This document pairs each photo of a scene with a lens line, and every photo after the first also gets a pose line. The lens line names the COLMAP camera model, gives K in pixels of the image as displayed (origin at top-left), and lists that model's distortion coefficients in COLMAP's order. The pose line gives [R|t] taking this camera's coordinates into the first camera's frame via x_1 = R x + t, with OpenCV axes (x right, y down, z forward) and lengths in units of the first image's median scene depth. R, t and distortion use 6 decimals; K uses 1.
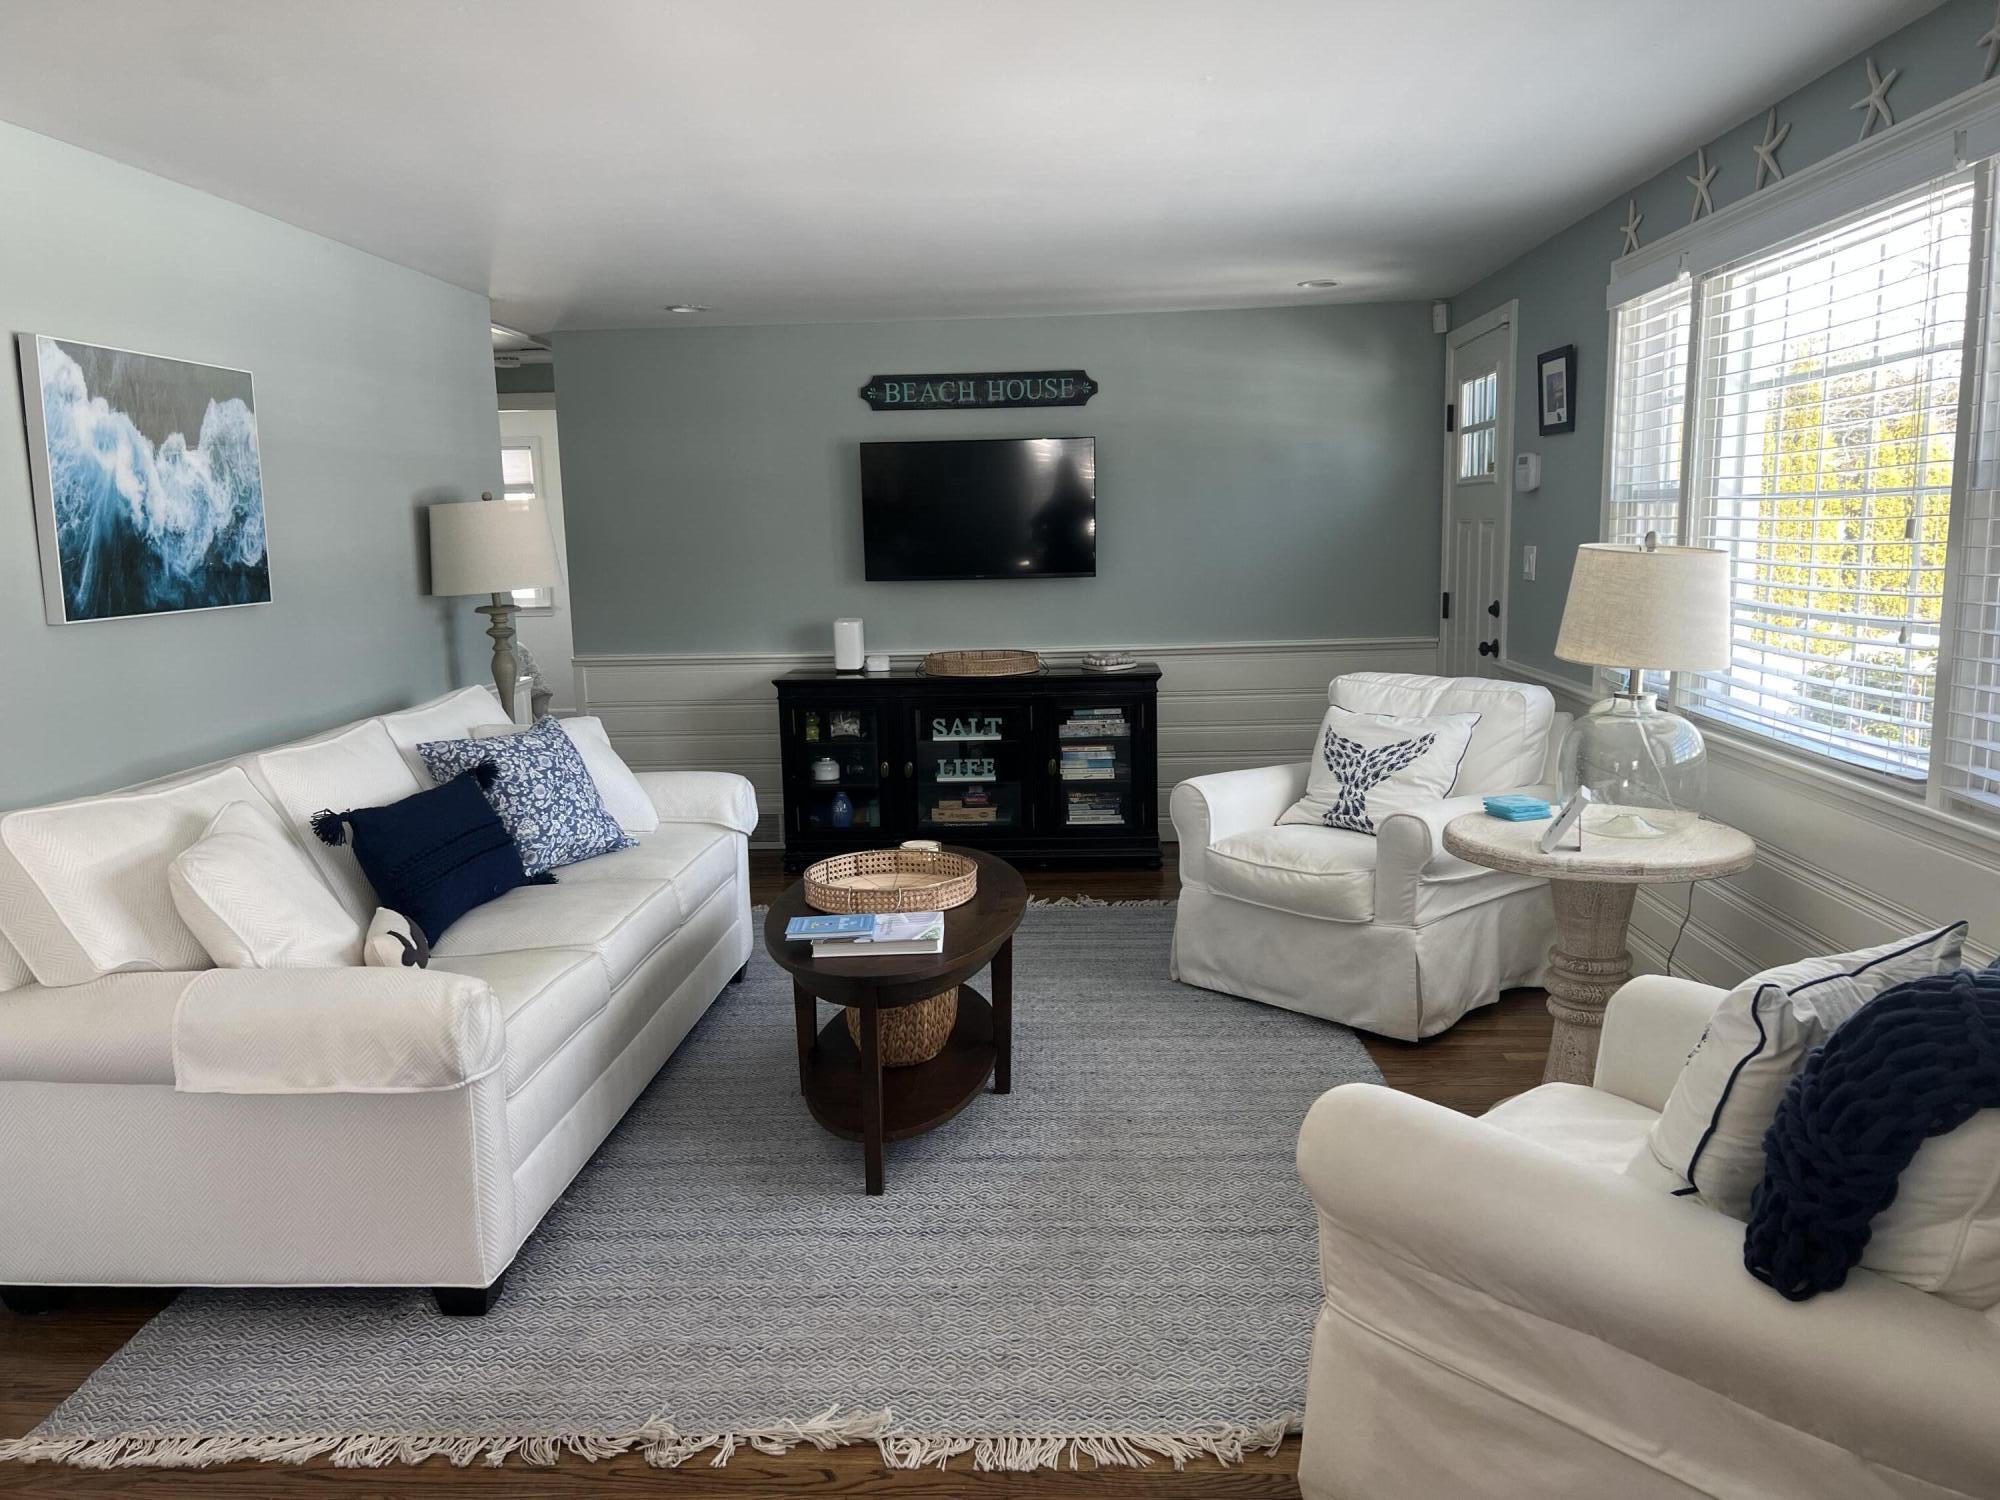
lens RADIAL K [[1514.5, 0, 998.0], [0, 1514.5, 764.2], [0, 0, 1]] dist [0.067699, -0.078093]
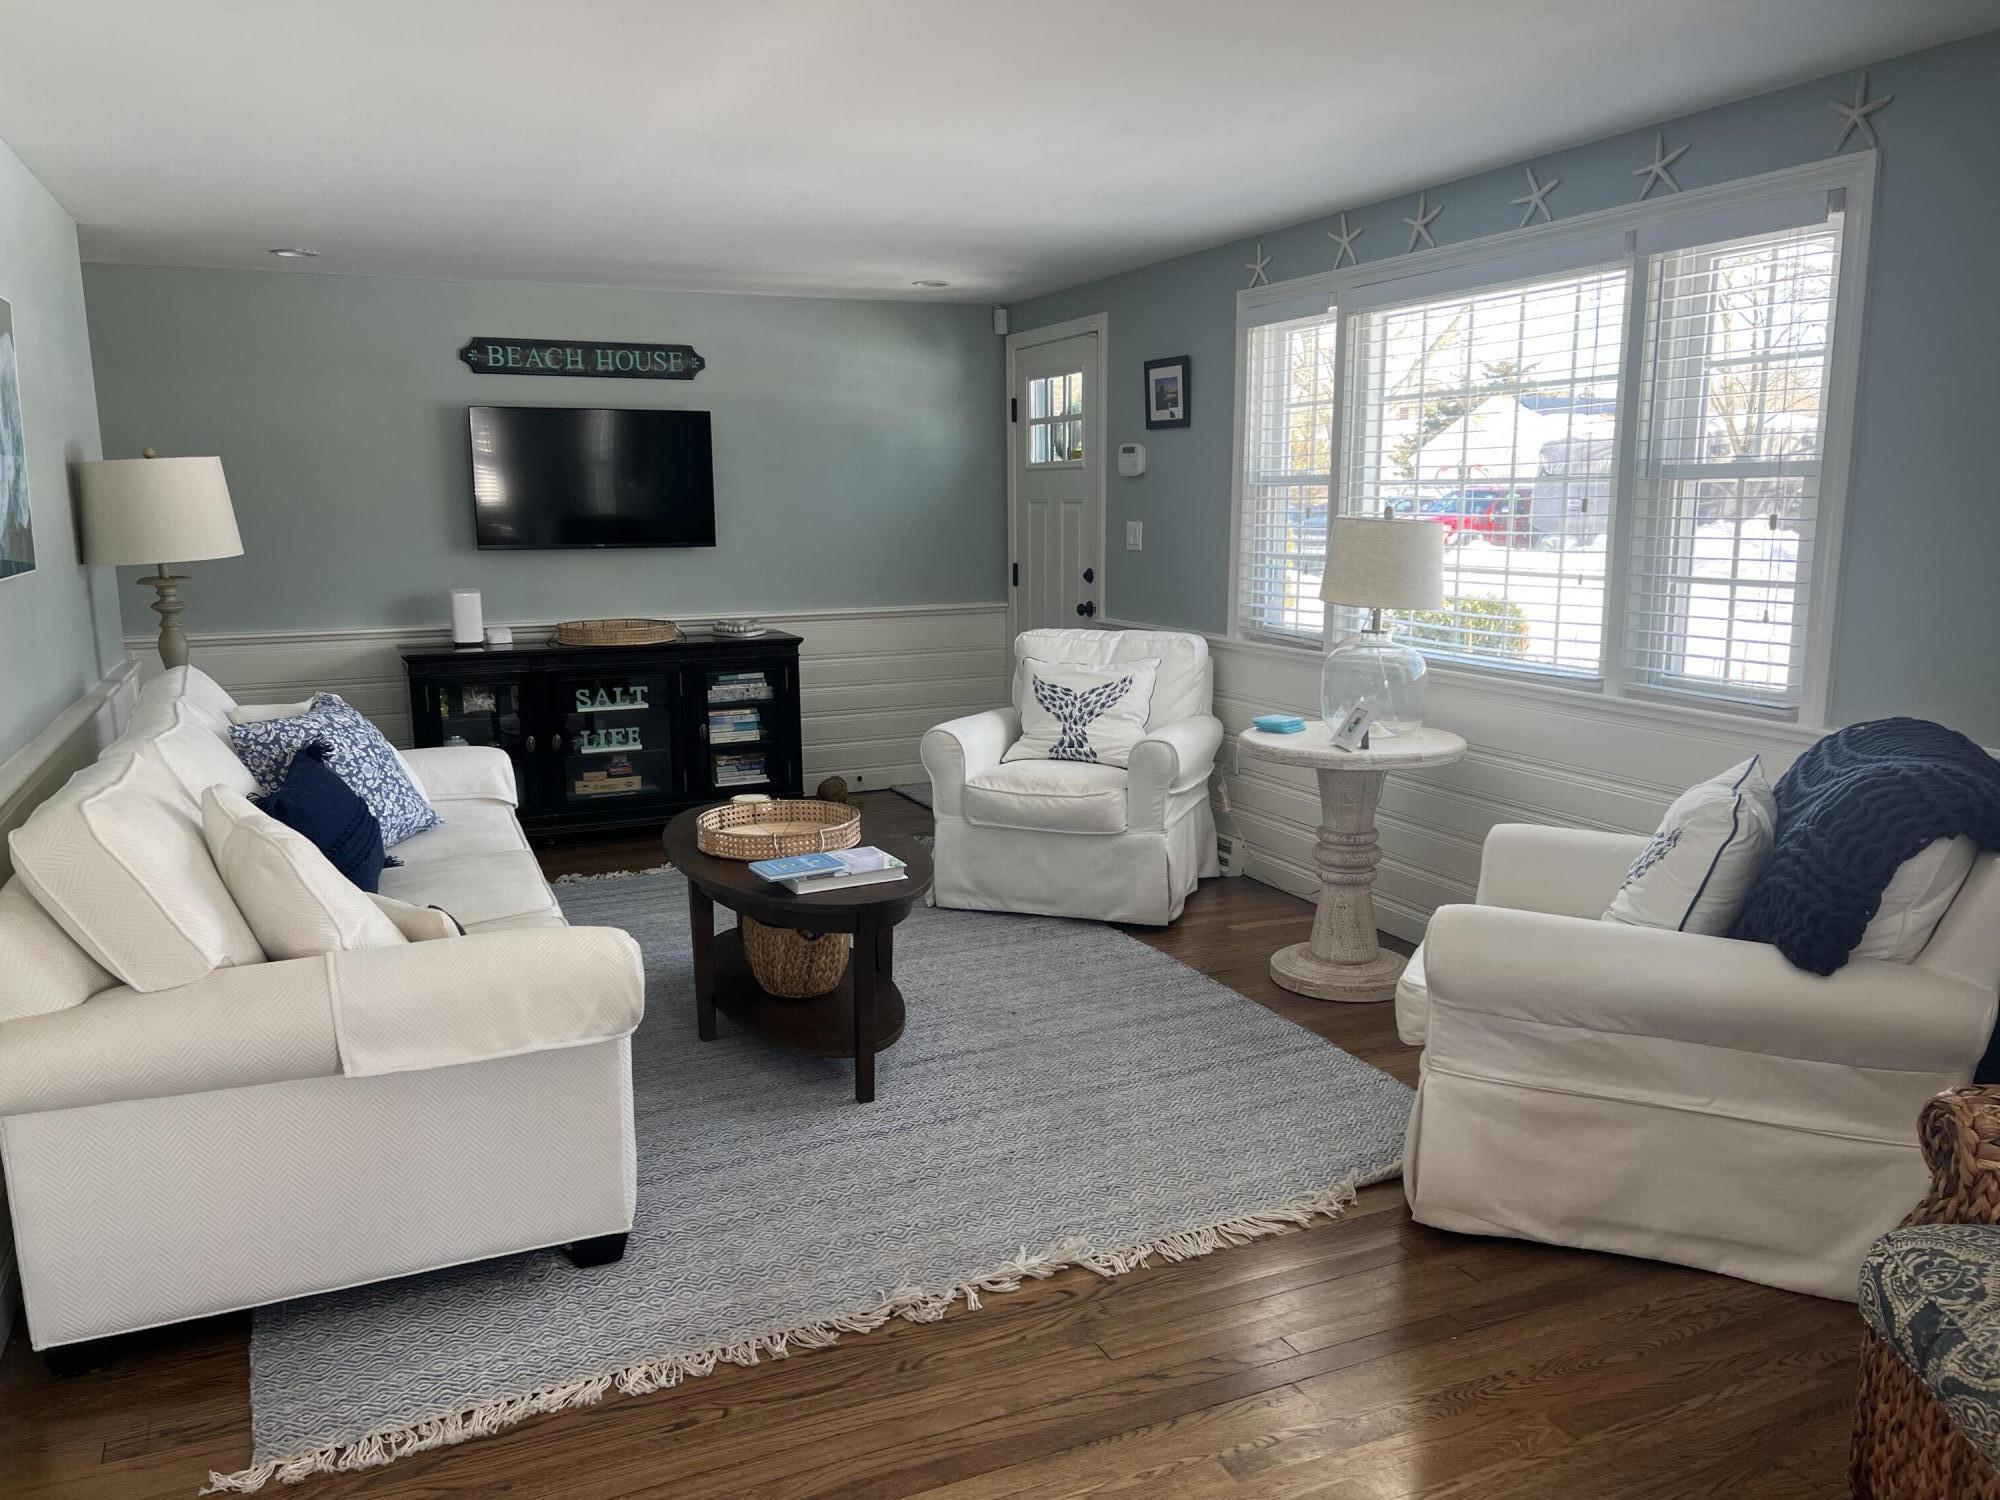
lens RADIAL K [[1501.1, 0, 1004.2], [0, 1501.1, 769.3], [0, 0, 1]] dist [0.105154, -0.201536]
pose [[0.887336, -0.067135, 0.456210, -0.347302], [0.059356, 0.997744, 0.031378, 0.010245], [-0.457287, -0.000764, 0.889319, -0.011936]]
